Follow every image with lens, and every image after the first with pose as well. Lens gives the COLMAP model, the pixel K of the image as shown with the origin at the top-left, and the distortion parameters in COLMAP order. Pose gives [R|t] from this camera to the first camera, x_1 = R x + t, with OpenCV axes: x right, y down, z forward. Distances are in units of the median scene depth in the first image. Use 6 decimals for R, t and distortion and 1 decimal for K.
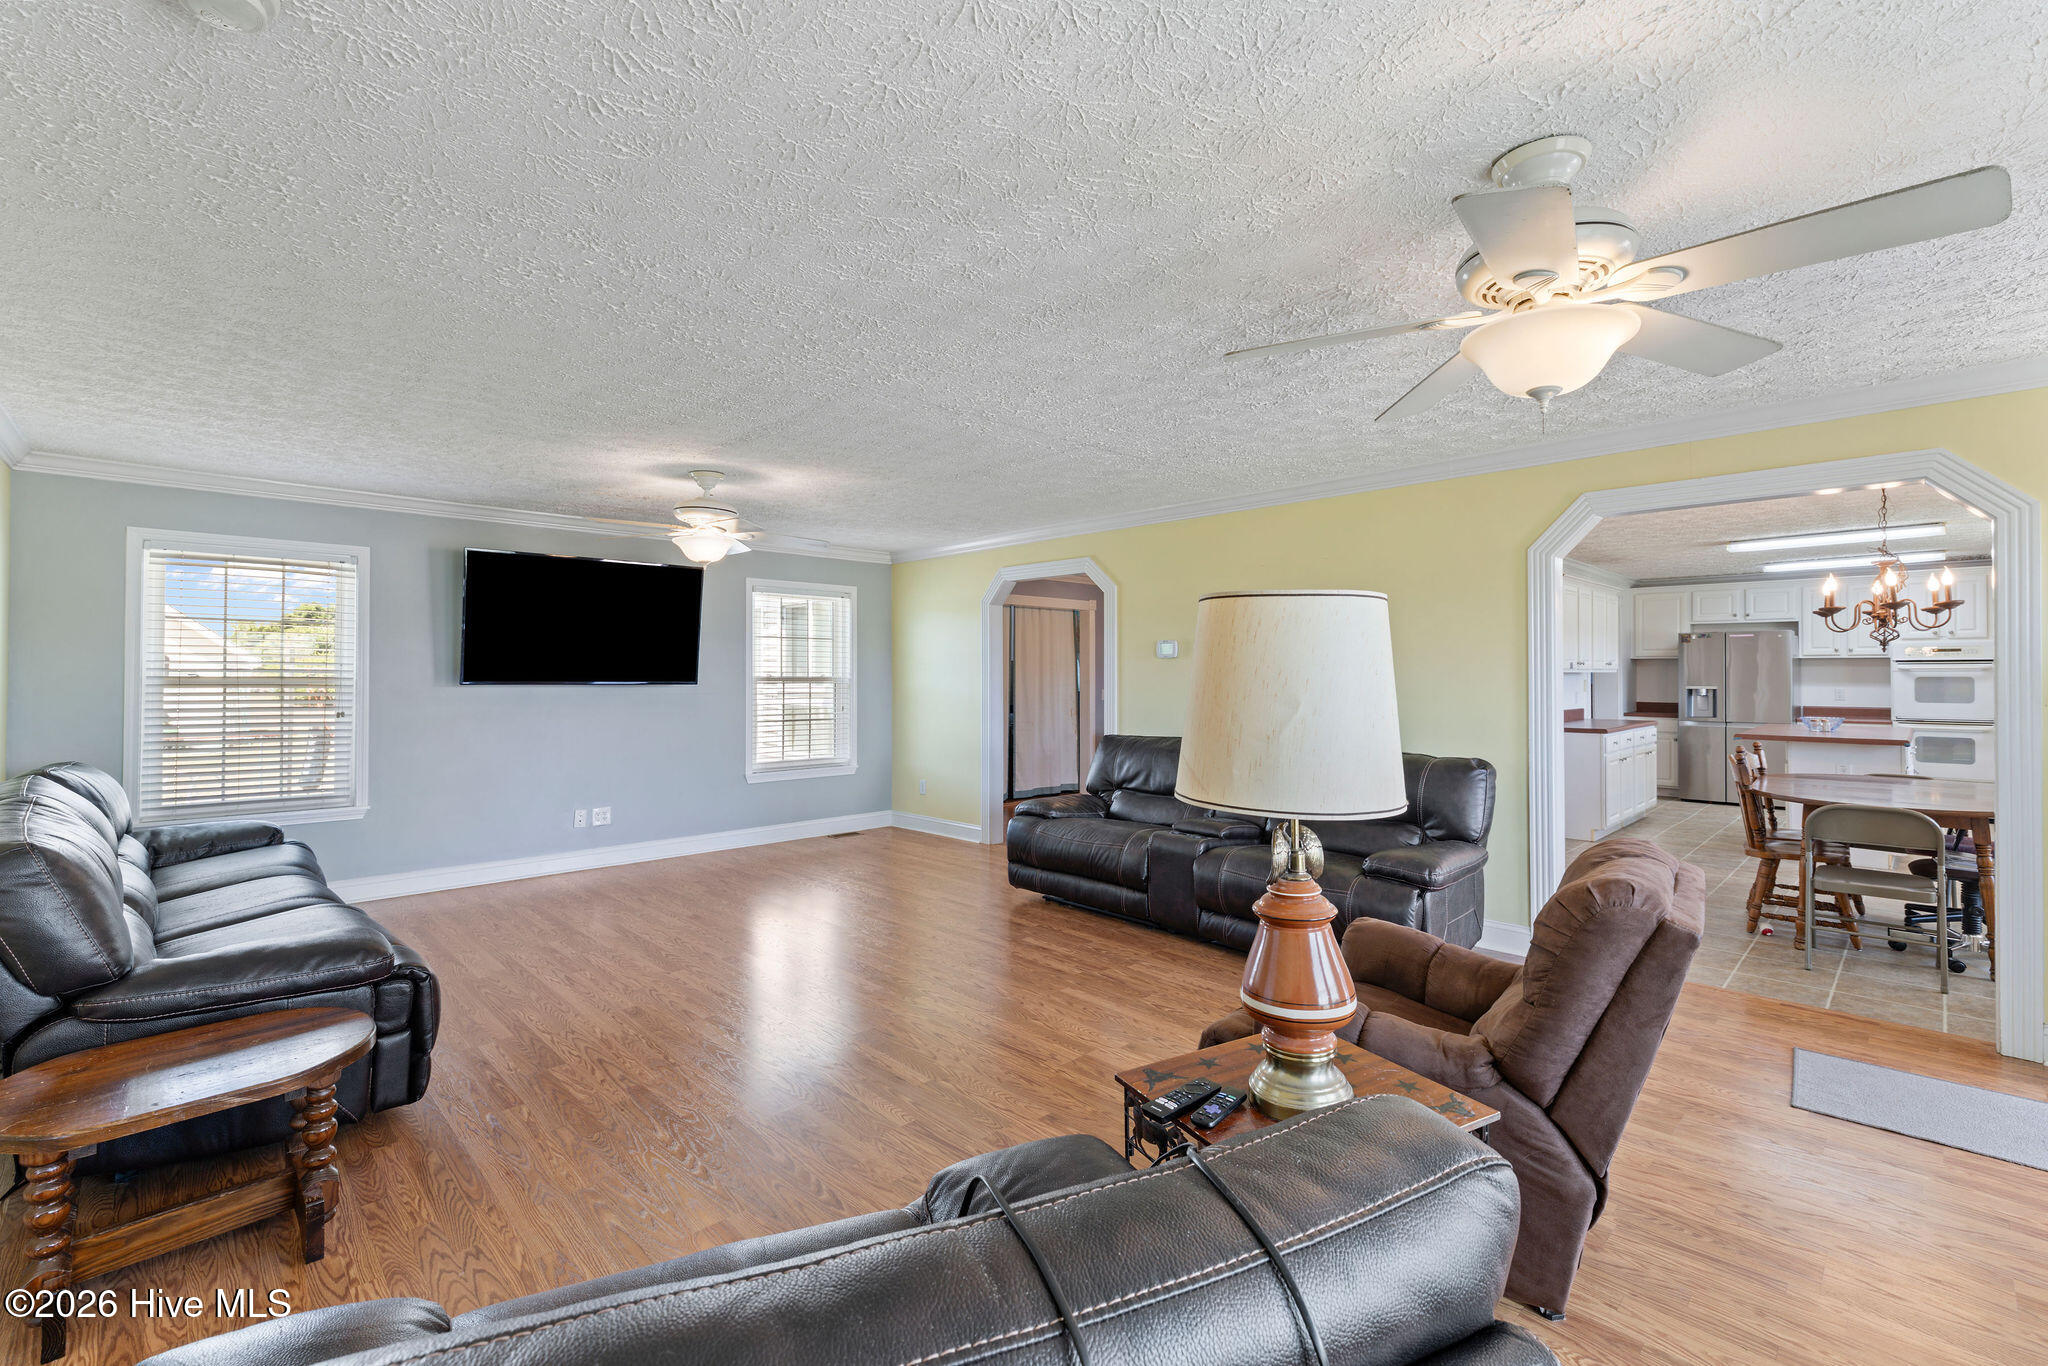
lens RADIAL K [[867.6, 0, 1030.1], [0, 867.6, 667.1], [0, 0, 1]] dist [-0.000480, -0.000229]
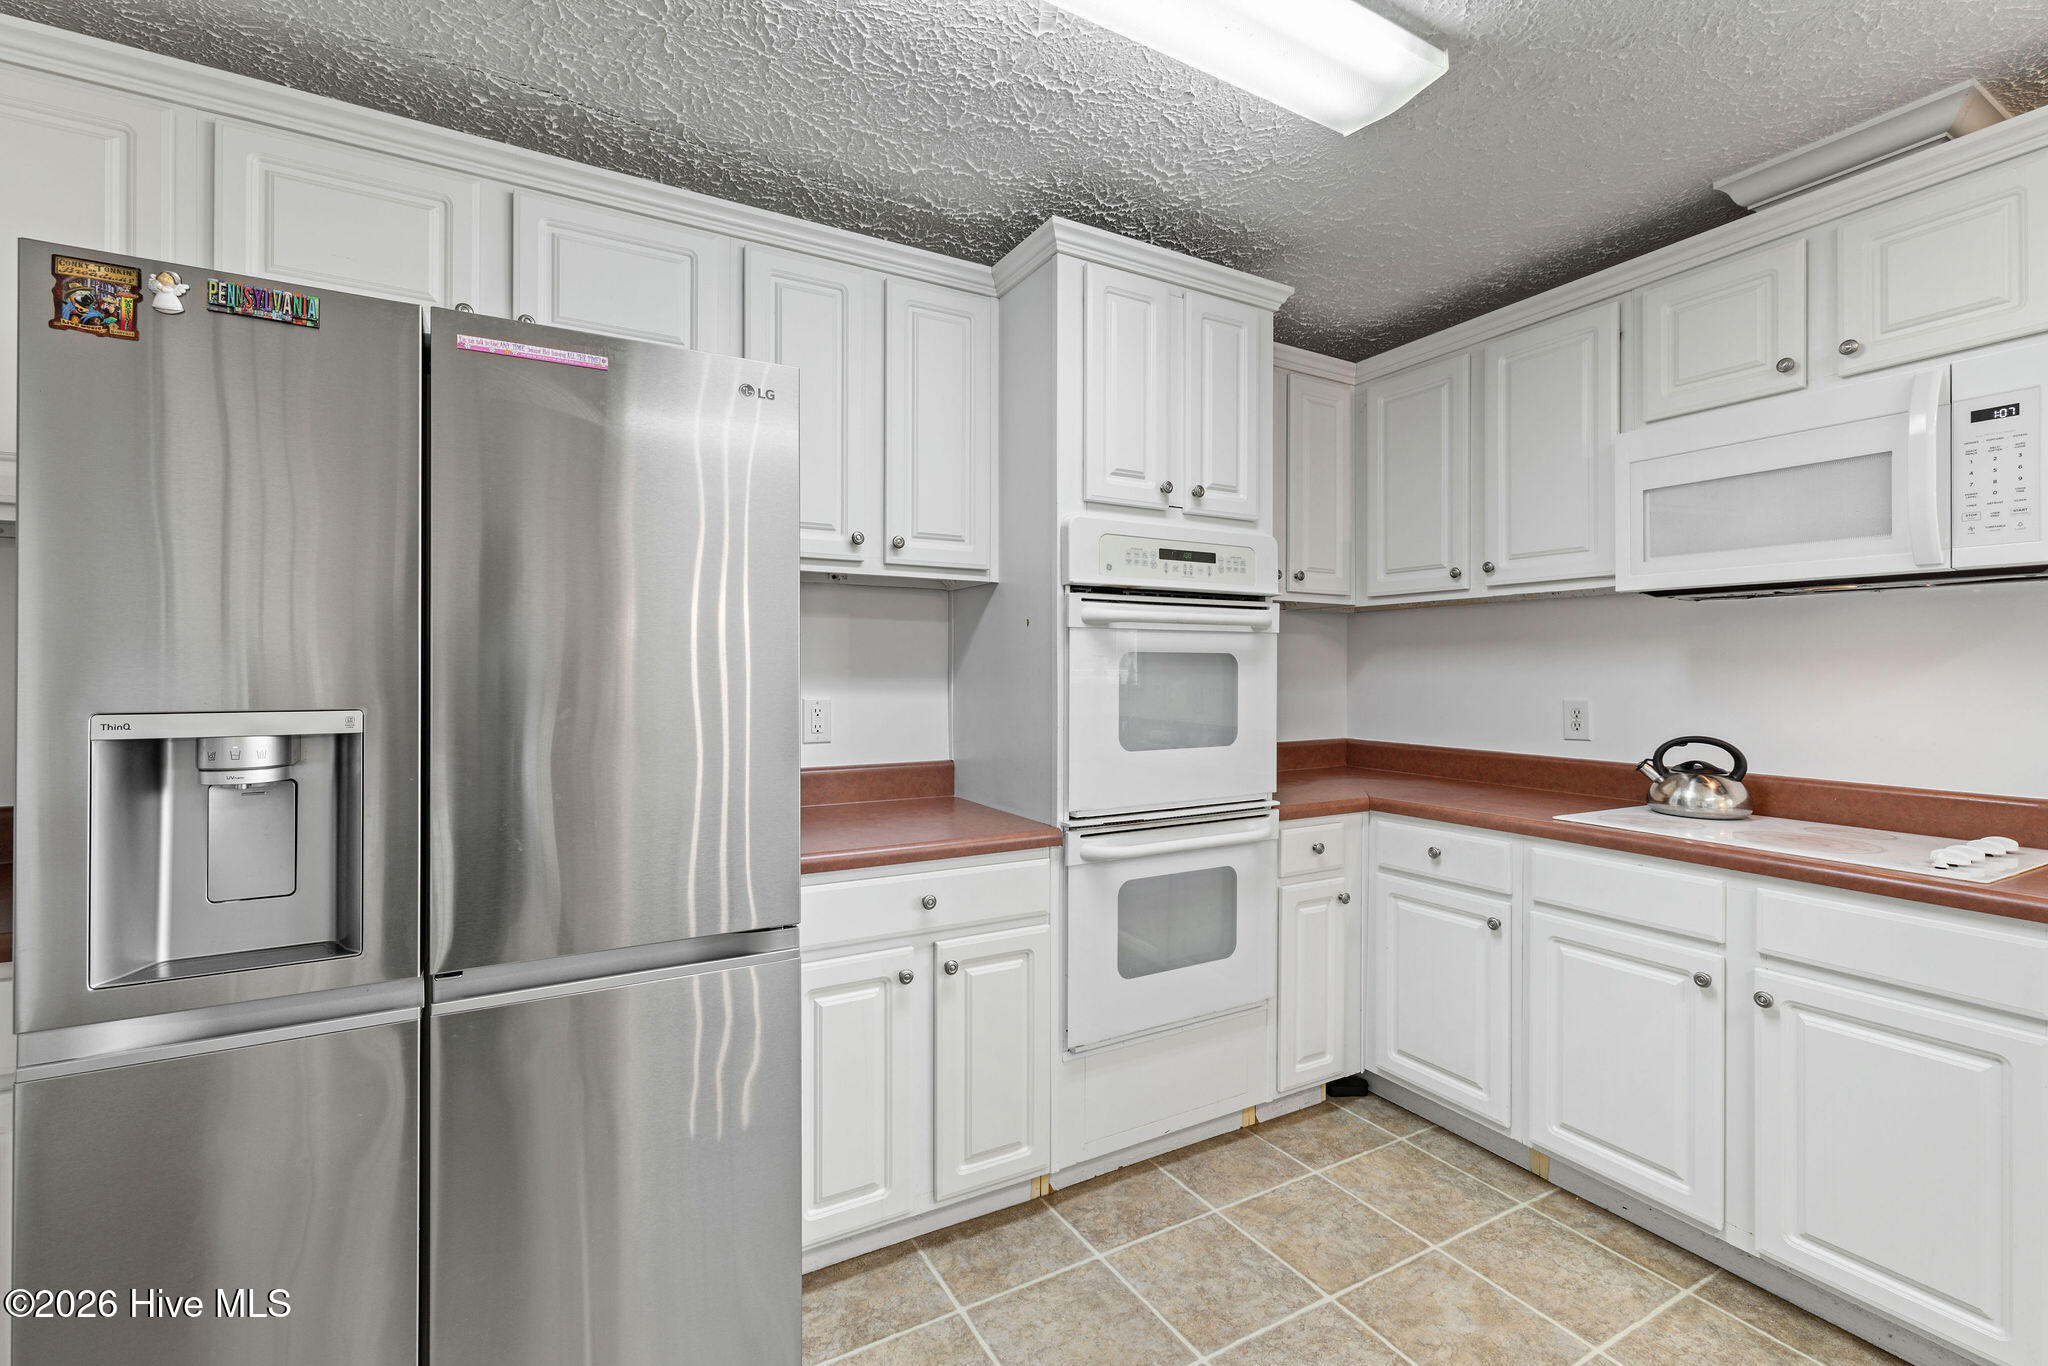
lens RADIAL K [[867.6, 0, 1018.2], [0, 867.6, 670.3], [0, 0, 1]] dist [-0.000480, -0.000229]
pose [[0.257093, -0.002784, 0.966383, 0.704956], [-0.011252, 0.999919, 0.005874, 0.014253], [-0.966321, -0.012384, 0.257041, 0.888114]]
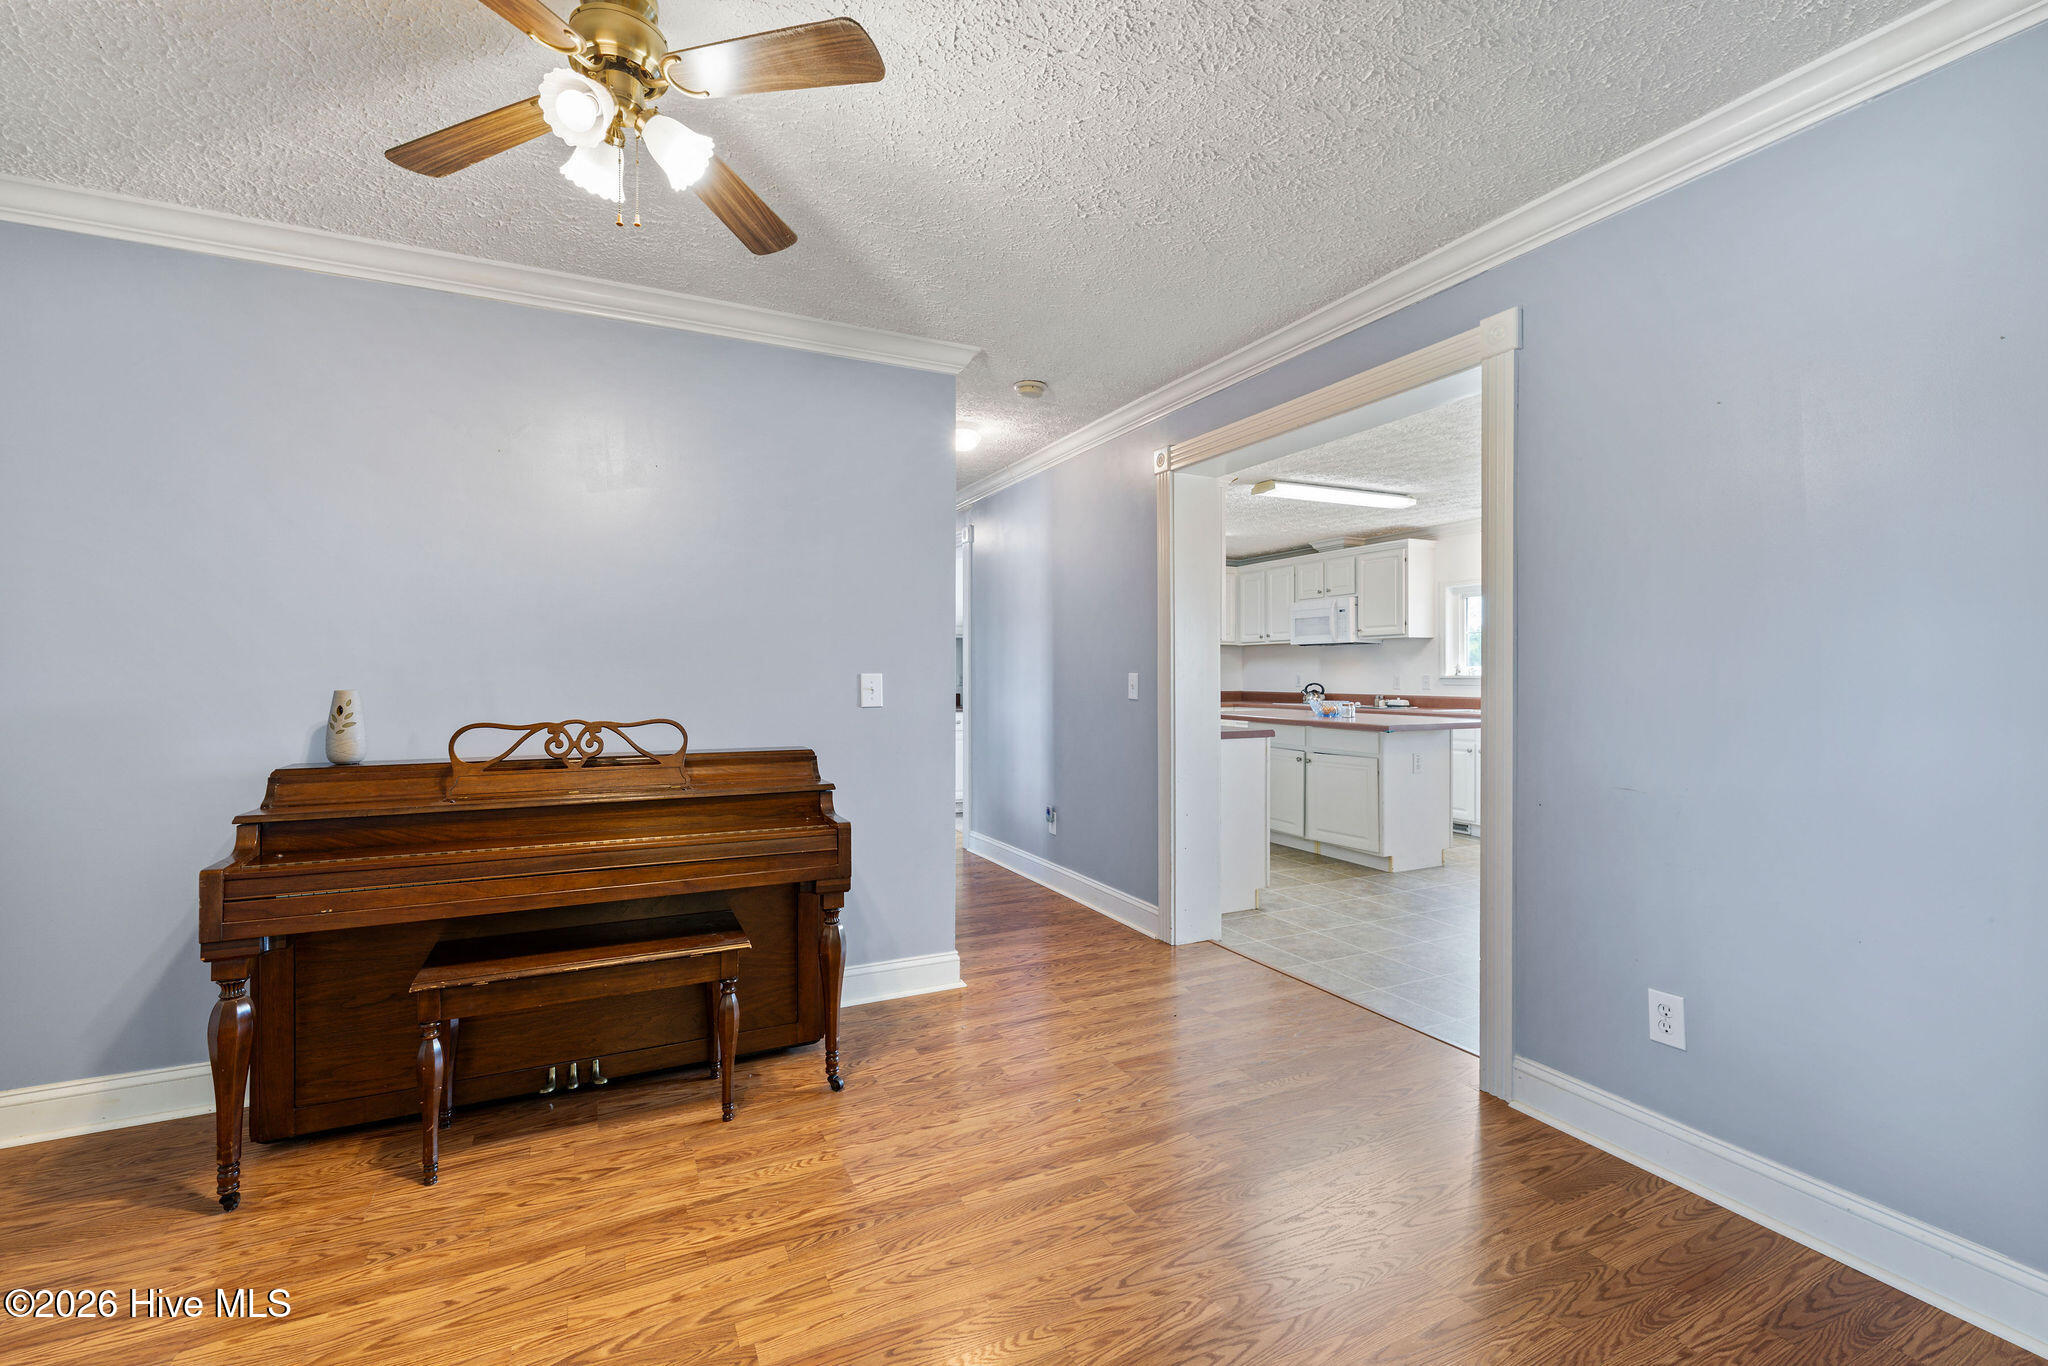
lens RADIAL K [[912.7, 0, 1025.4], [0, 912.7, 683.5], [0, 0, 1]] dist [0.000381, 0.001303]
pose [[0.308689, -0.012028, 0.951087, -0.040715], [-0.008350, 0.999847, 0.015355, 0.020511], [-0.951126, -0.012682, 0.308542, 0.754802]]
